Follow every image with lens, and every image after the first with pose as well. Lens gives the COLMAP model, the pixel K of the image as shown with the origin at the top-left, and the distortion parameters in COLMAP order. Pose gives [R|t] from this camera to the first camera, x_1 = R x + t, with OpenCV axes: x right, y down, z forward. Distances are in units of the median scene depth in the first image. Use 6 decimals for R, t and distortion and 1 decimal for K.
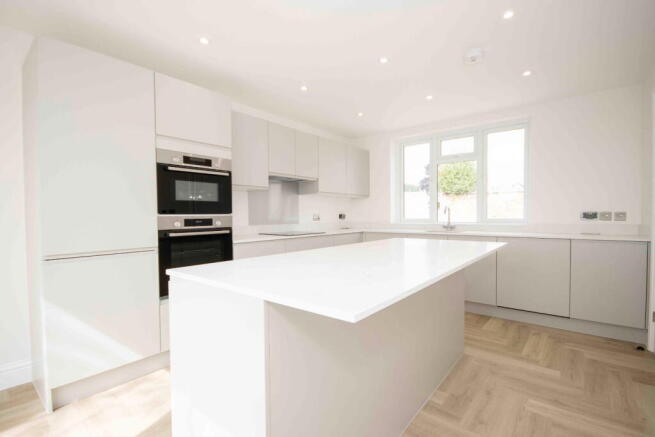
lens RADIAL K [[311.7, 0, 327.5], [0, 311.7, 218.5], [0, 0, 1]] dist [0.001152, 0.000202]
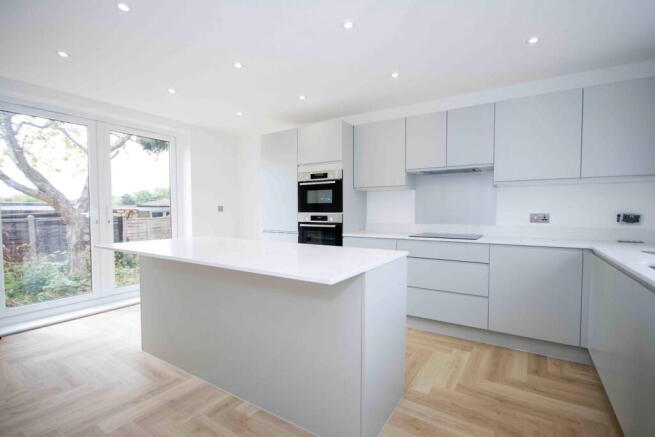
lens RADIAL K [[305.6, 0, 327.5], [0, 305.6, 218.5], [0, 0, 1]] dist [-0.001169, -0.000129]
pose [[0.101543, 0.039959, -0.994028, 1.009607], [-0.012047, 0.999169, 0.038935, -0.041595], [0.994758, 0.008021, 0.101940, 0.892274]]
